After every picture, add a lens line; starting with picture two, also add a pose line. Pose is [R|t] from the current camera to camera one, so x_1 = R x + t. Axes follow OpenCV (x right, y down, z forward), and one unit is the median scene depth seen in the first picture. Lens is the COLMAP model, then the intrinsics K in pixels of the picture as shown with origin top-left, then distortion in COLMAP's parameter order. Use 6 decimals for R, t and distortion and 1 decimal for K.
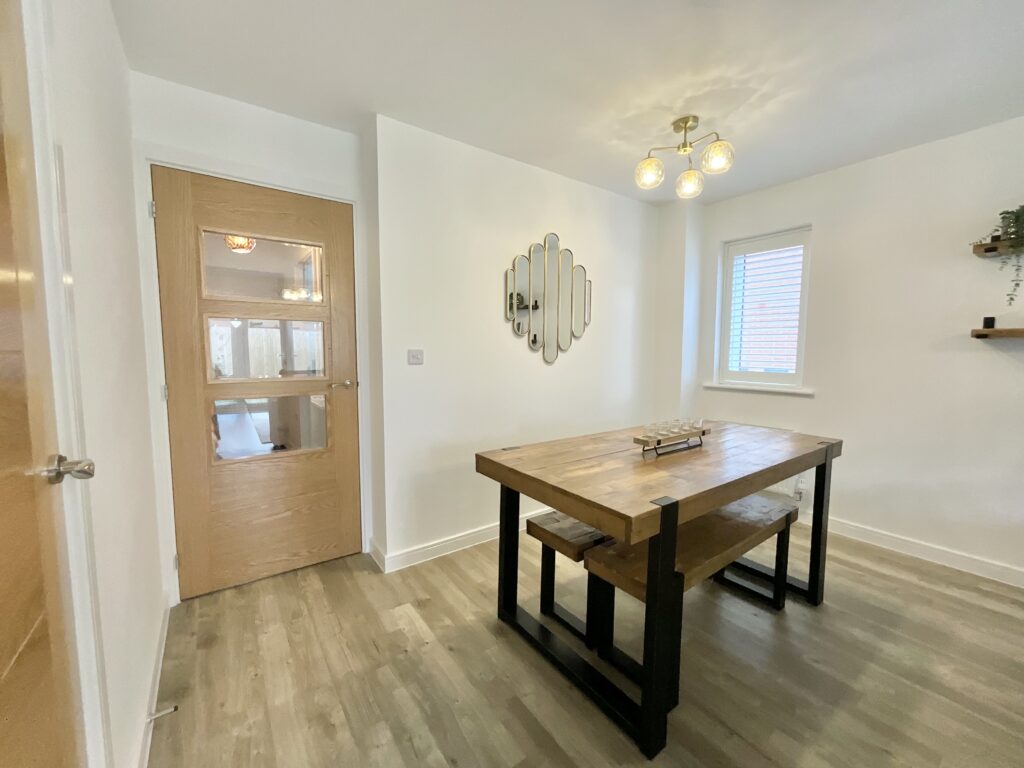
lens RADIAL K [[412.7, 0, 508.3], [0, 412.7, 383.5], [0, 0, 1]] dist [-0.003540, 0.000917]
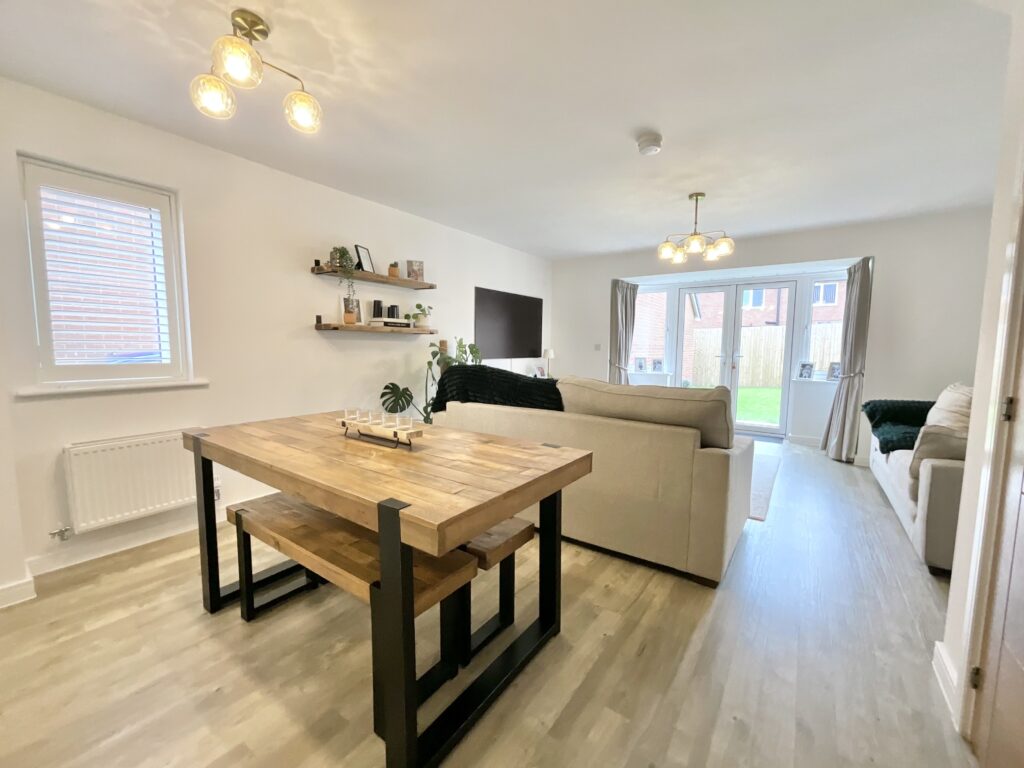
lens RADIAL K [[412.7, 0, 511.5], [0, 412.7, 384.6], [0, 0, 1]] dist [-0.003540, 0.000917]
pose [[-0.339639, -0.095053, 0.935740, -0.396835], [0.069848, 0.989584, 0.125875, -0.045545], [-0.937959, 0.108112, -0.329462, 0.730823]]
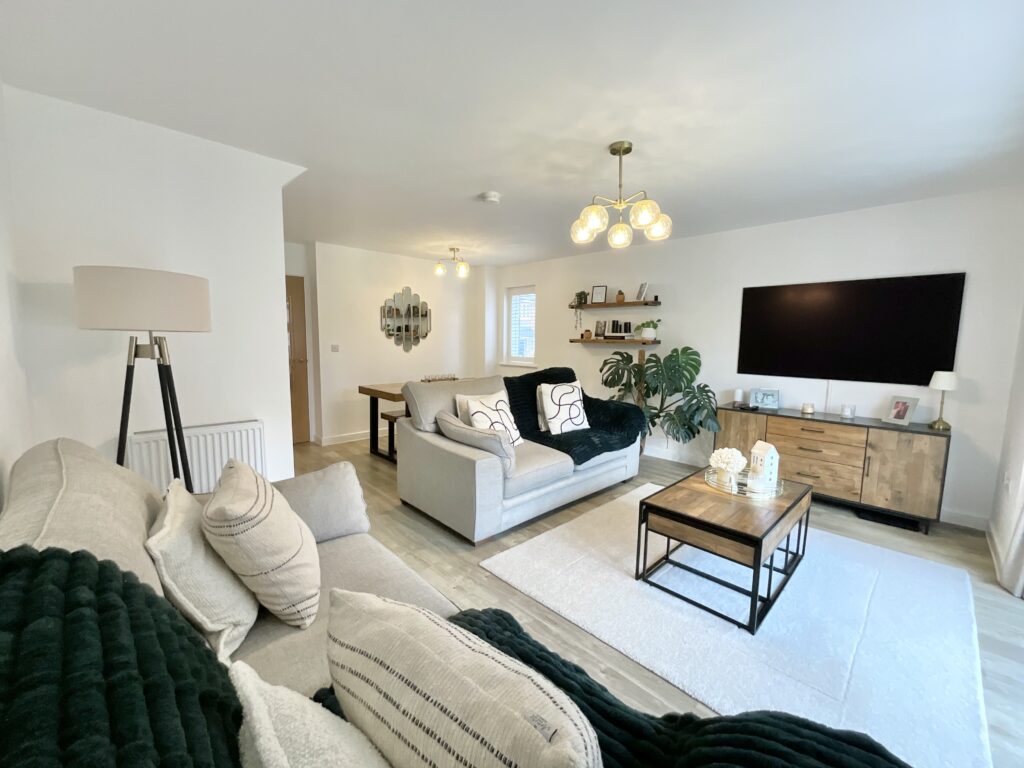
lens RADIAL K [[412.7, 0, 517.5], [0, 412.7, 385.8], [0, 0, 1]] dist [-0.003540, 0.000917]
pose [[0.987078, -0.007203, 0.160078, 0.454850], [0.003384, 0.999703, 0.024121, 0.105330], [-0.160204, -0.023267, 0.986810, -1.595912]]
